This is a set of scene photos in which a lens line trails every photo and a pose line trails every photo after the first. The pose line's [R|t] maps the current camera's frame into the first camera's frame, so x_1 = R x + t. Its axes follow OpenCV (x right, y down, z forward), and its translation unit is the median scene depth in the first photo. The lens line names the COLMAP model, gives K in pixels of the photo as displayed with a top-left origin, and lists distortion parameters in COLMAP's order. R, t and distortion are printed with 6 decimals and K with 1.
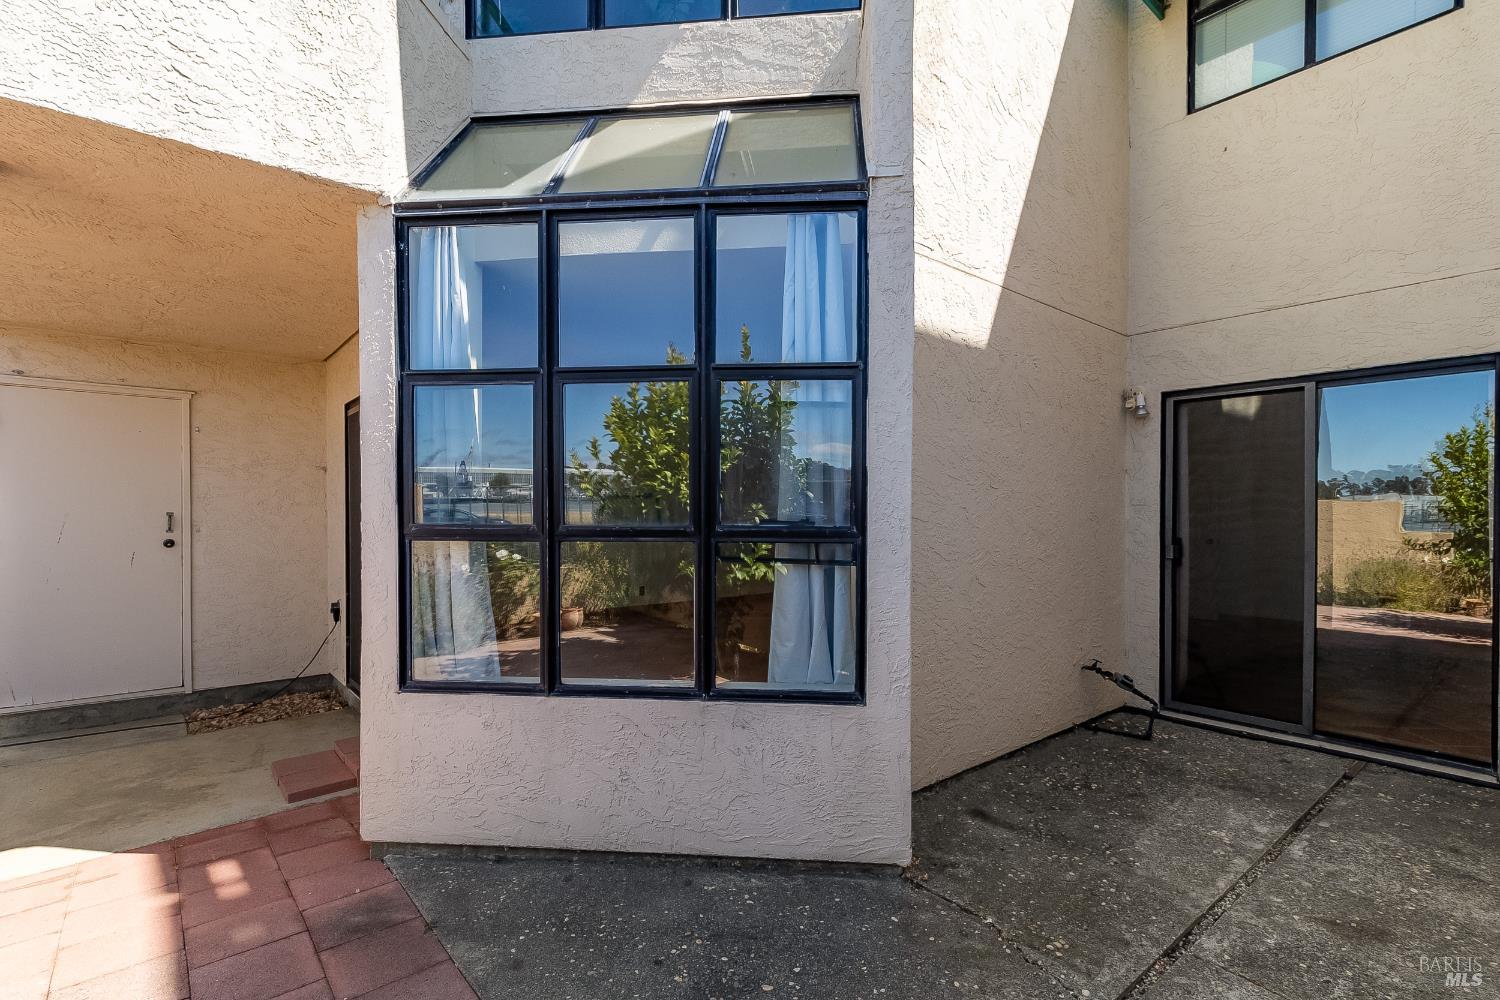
lens RADIAL K [[697.6, 0, 753.8], [0, 697.6, 512.0], [0, 0, 1]] dist [0.003034, 0.000655]
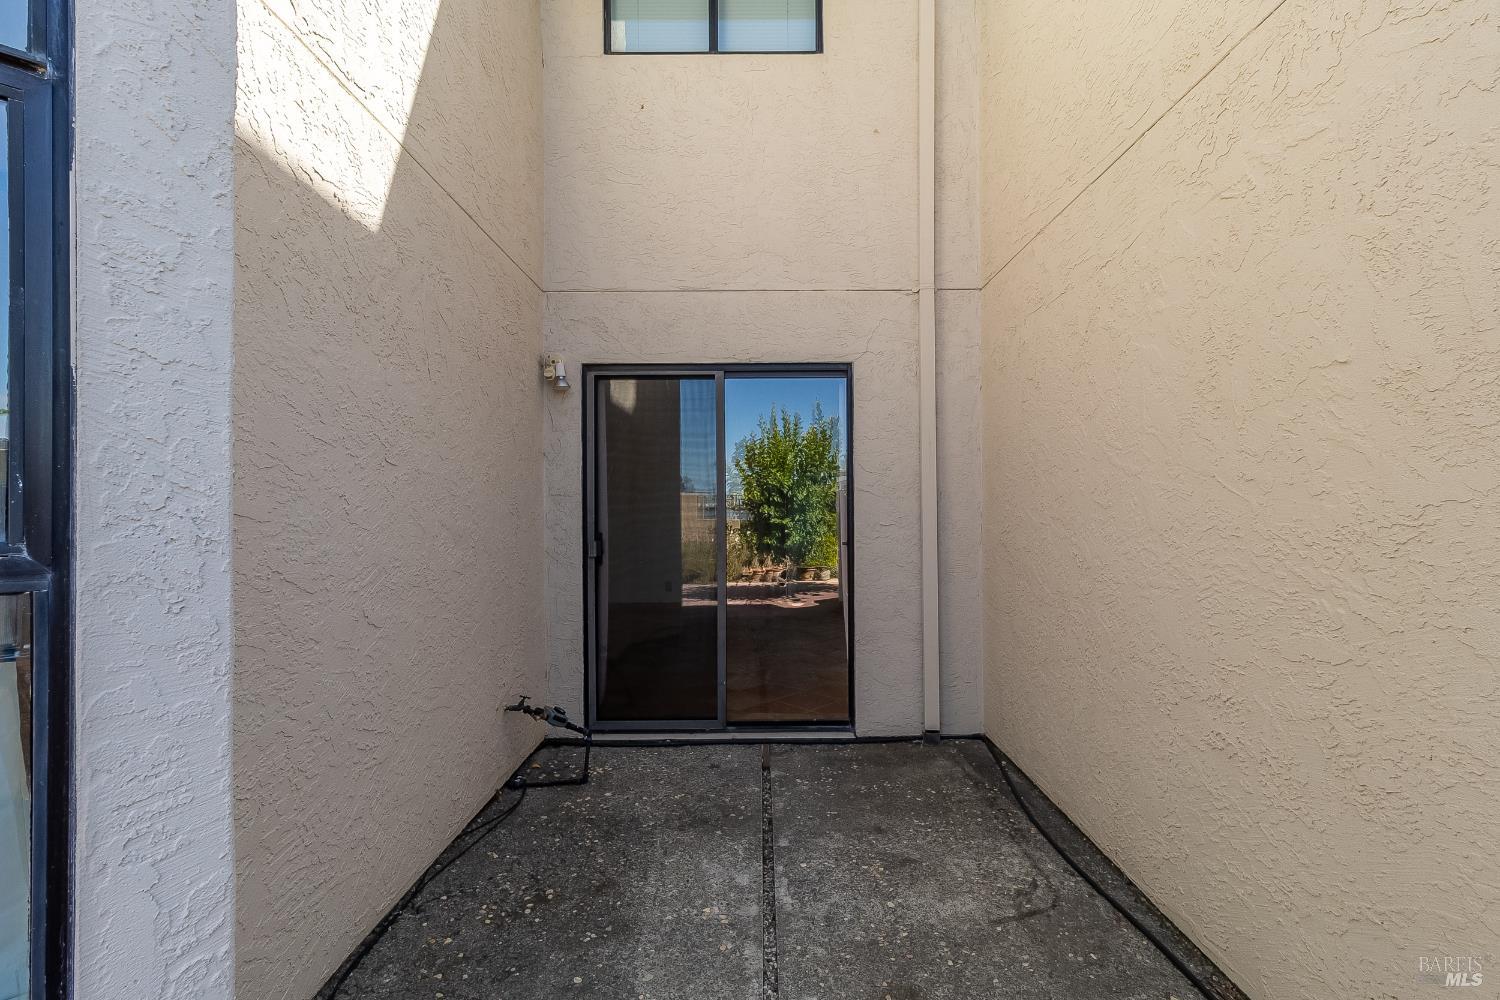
lens RADIAL K [[697.6, 0, 757.6], [0, 697.6, 502.9], [0, 0, 1]] dist [0.003034, 0.000655]
pose [[0.640393, -0.004692, 0.768033, 0.069830], [0.008305, 0.999965, -0.000815, 0.002673], [-0.768002, 0.006901, 0.640410, 0.320748]]
